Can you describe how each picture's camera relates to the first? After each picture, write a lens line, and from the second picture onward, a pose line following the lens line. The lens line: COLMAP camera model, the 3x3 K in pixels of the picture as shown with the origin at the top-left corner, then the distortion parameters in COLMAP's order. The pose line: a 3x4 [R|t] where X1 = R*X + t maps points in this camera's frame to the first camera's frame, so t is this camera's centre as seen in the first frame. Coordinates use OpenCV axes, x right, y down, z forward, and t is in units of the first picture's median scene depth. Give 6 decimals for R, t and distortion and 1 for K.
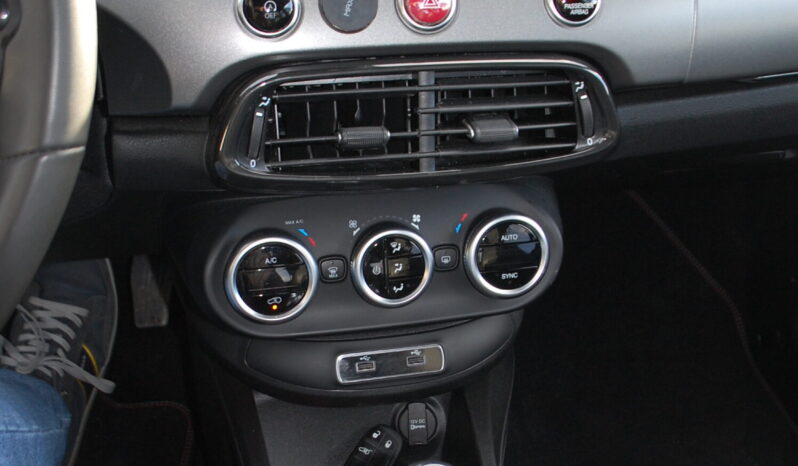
lens RADIAL K [[950.3, 0, 397.5], [0, 950.3, 231.9], [0, 0, 1]] dist [-0.006797, 0.000000]
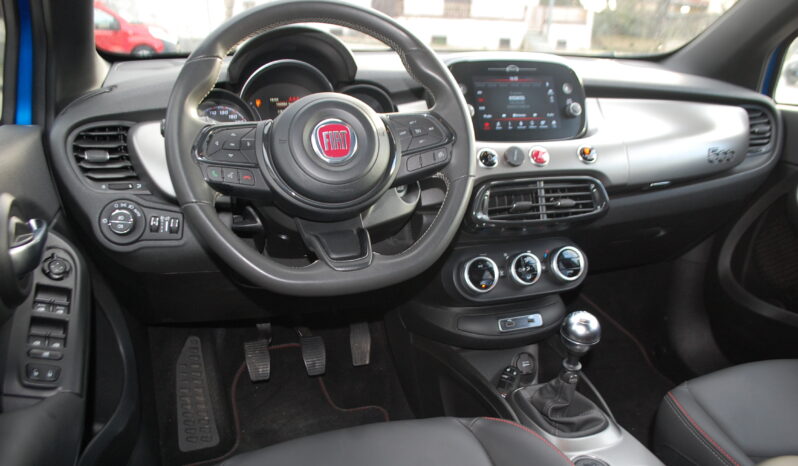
lens RADIAL K [[659.2, 0, 396.7], [0, 659.2, 239.2], [0, 0, 1]] dist [-0.071802, -0.003686]
pose [[0.992322, -0.073447, 0.099510, -0.544375], [0.100265, 0.948794, -0.299562, 0.480368], [-0.072413, 0.307240, 0.948873, -0.653714]]
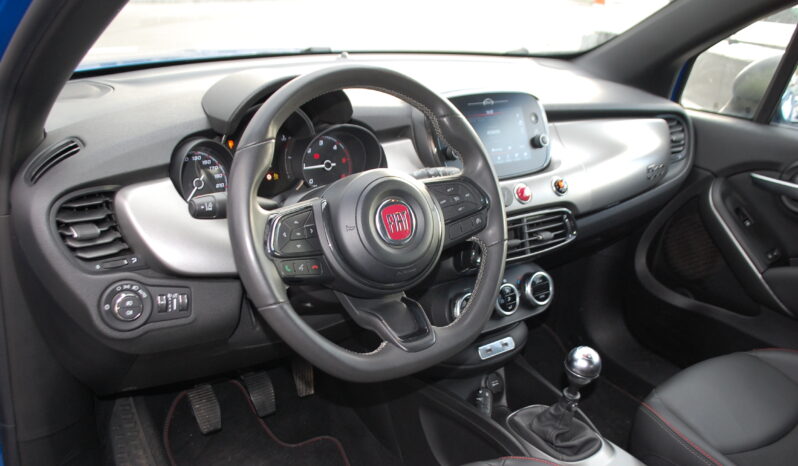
lens RADIAL K [[755.5, 0, 400.1], [0, 755.5, 229.9], [0, 0, 1]] dist [-0.037775, 0.000000]
pose [[0.907557, -0.143946, 0.394486, -1.124030], [0.227514, 0.958139, -0.173801, 0.158392], [-0.352954, 0.247485, 0.902316, -0.816663]]
